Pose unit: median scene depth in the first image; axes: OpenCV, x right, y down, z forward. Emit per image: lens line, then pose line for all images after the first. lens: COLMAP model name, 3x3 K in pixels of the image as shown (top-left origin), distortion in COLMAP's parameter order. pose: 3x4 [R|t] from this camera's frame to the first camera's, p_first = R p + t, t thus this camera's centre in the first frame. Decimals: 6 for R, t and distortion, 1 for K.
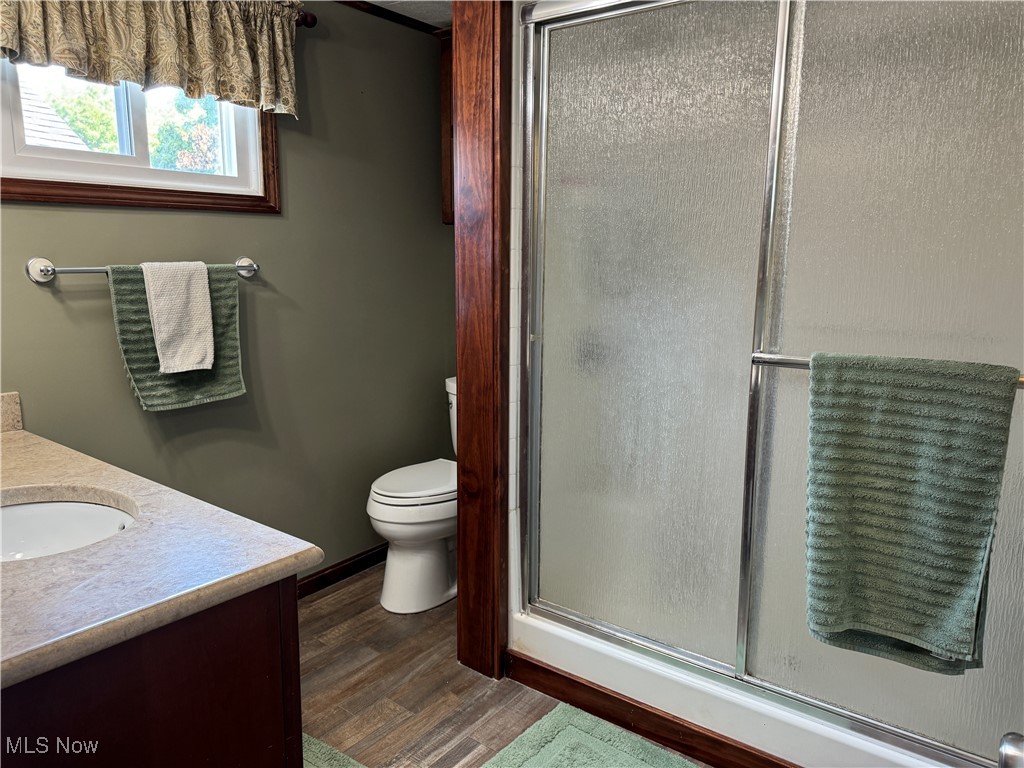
lens RADIAL K [[719.3, 0, 517.7], [0, 719.3, 386.1], [0, 0, 1]] dist [0.015402, -0.011920]
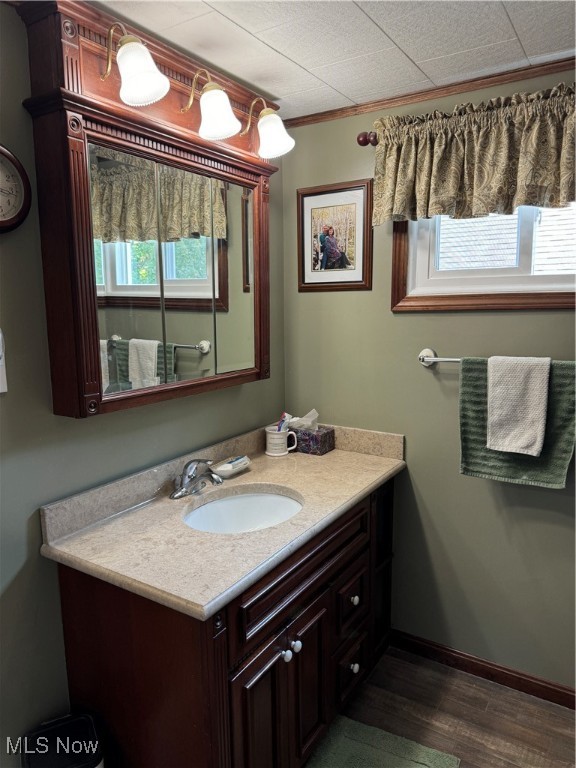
lens RADIAL K [[539.5, 0, 291.8], [0, 539.5, 382.1], [0, 0, 1]] dist [0.015402, -0.011920]
pose [[0.076404, 0.128353, -0.988781, 0.351201], [-0.176812, 0.977707, 0.113253, -0.168765], [0.981275, 0.166176, 0.097395, 0.579587]]
